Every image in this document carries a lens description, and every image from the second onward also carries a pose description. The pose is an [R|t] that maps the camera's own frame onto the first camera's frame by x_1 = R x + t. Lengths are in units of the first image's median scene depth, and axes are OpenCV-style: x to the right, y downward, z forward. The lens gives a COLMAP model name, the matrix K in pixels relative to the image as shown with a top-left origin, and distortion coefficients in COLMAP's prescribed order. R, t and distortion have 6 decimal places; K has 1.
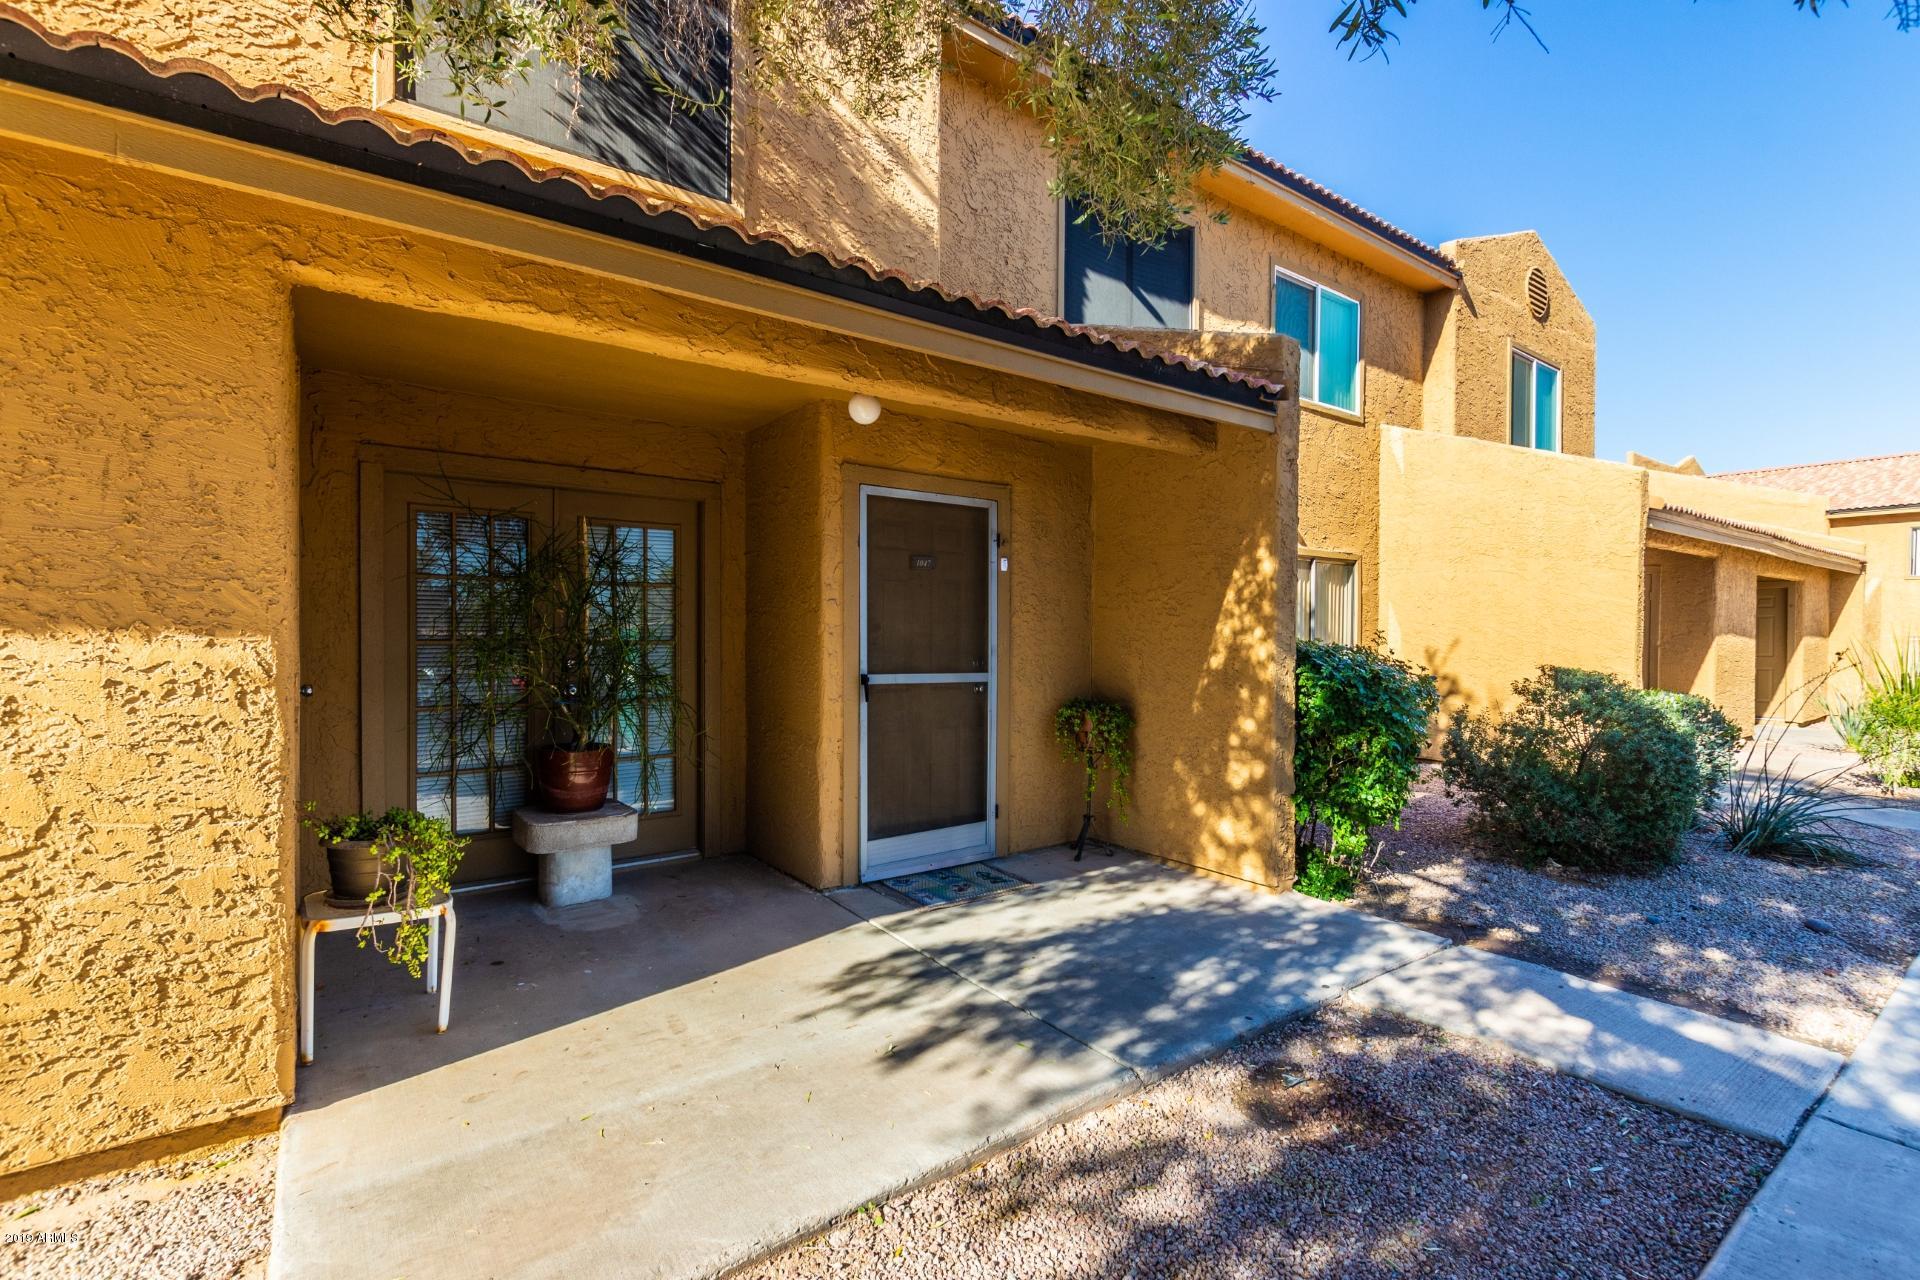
lens RADIAL K [[861.9, 0, 956.5], [0, 861.9, 641.8], [0, 0, 1]] dist [-0.003579, -0.000426]
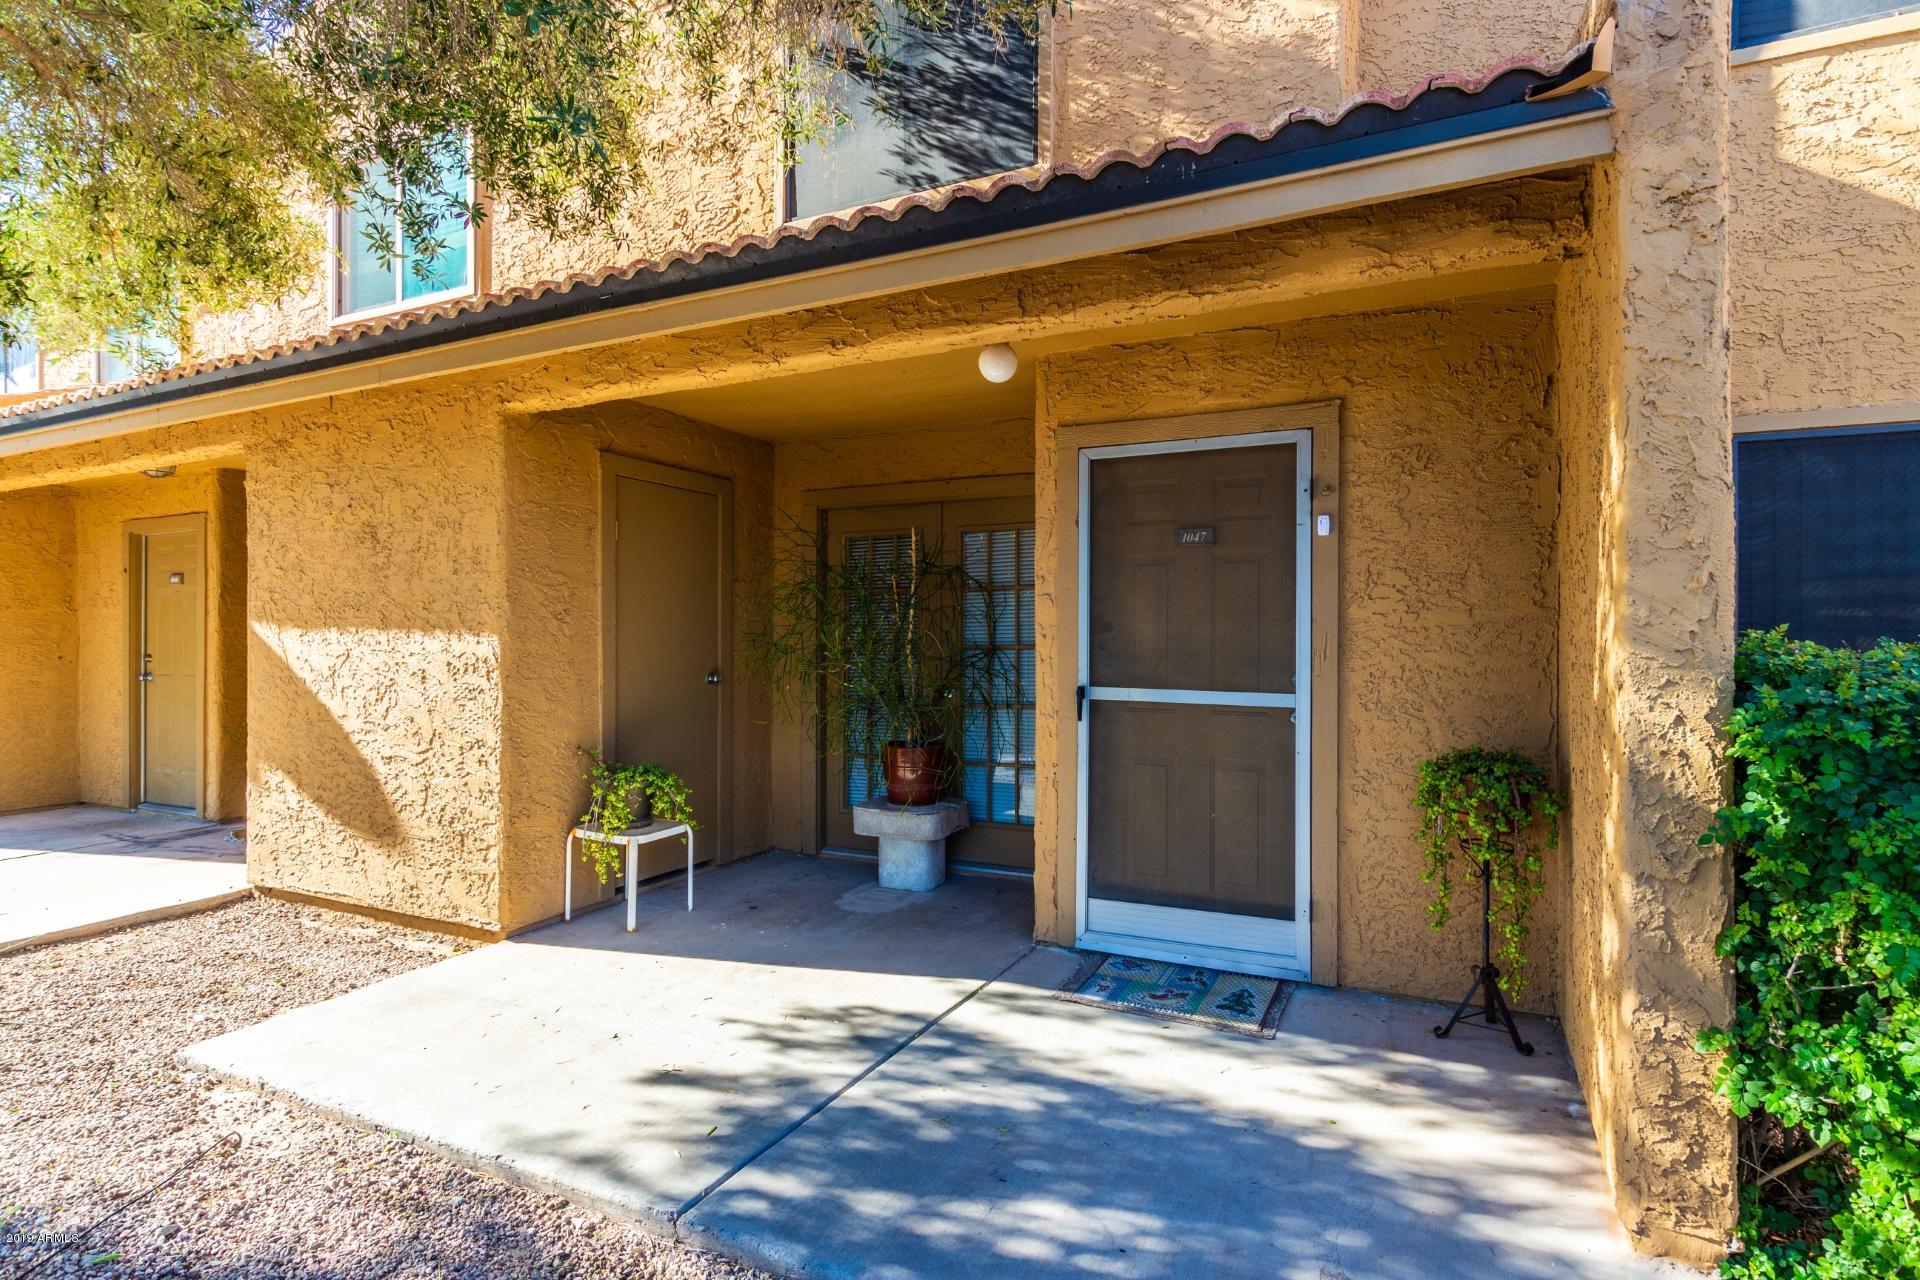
lens RADIAL K [[961.7, 0, 960.5], [0, 961.7, 644.6], [0, 0, 1]] dist [-0.000967, -0.000881]
pose [[0.462947, -0.002570, -0.886382, 0.662219], [-0.008242, 0.999940, -0.007204, 0.006819], [0.886348, 0.010641, 0.462898, 0.512991]]
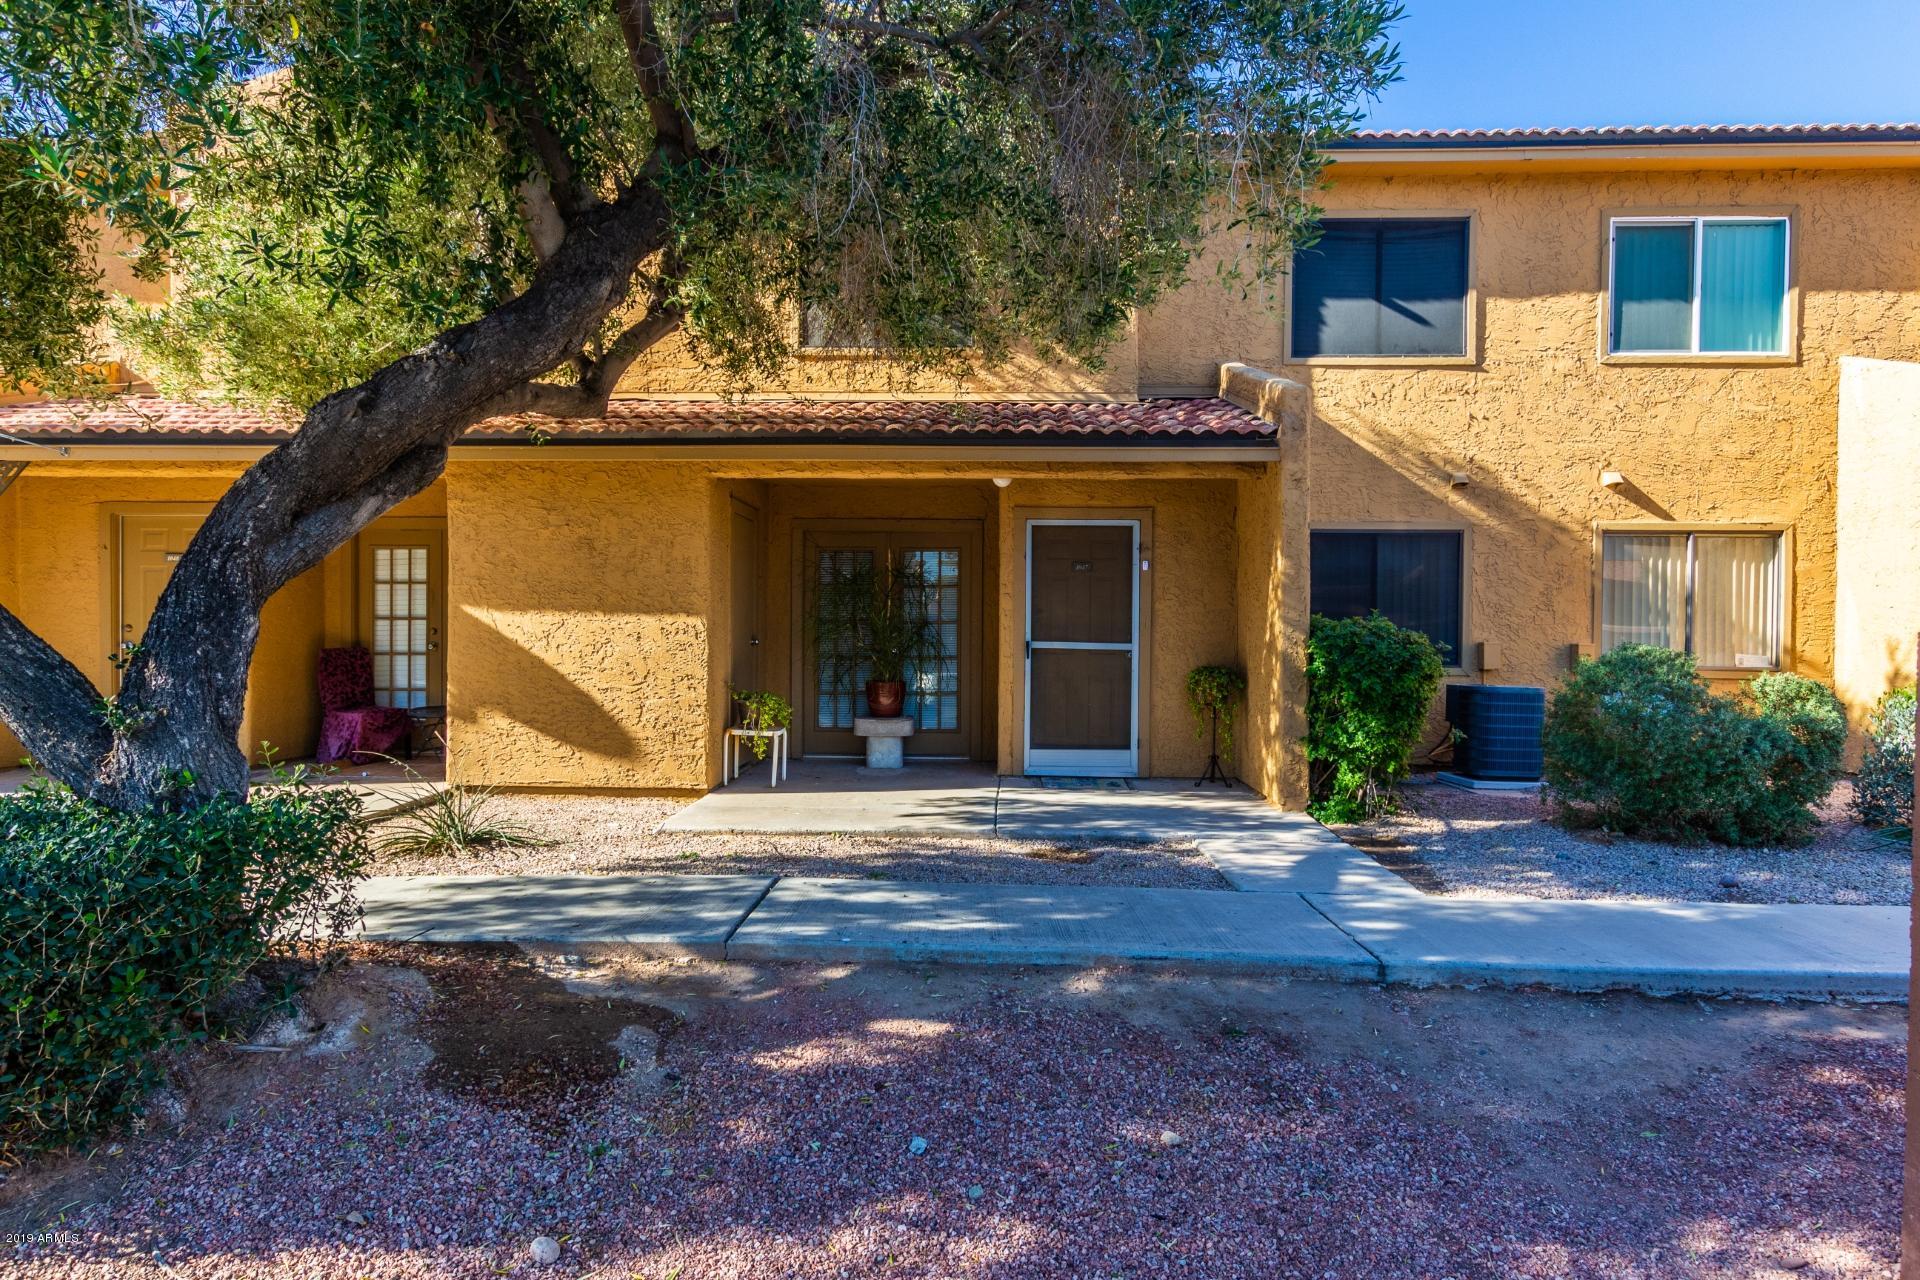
lens RADIAL K [[1028.3, 0, 957.5], [0, 1028.3, 642.7], [0, 0, 1]] dist [-0.006796, 0.000736]
pose [[0.781638, 0.007712, -0.623684, 1.002268], [-0.009792, 0.999952, 0.000093, 0.043631], [0.623655, 0.006035, 0.781676, -0.559940]]
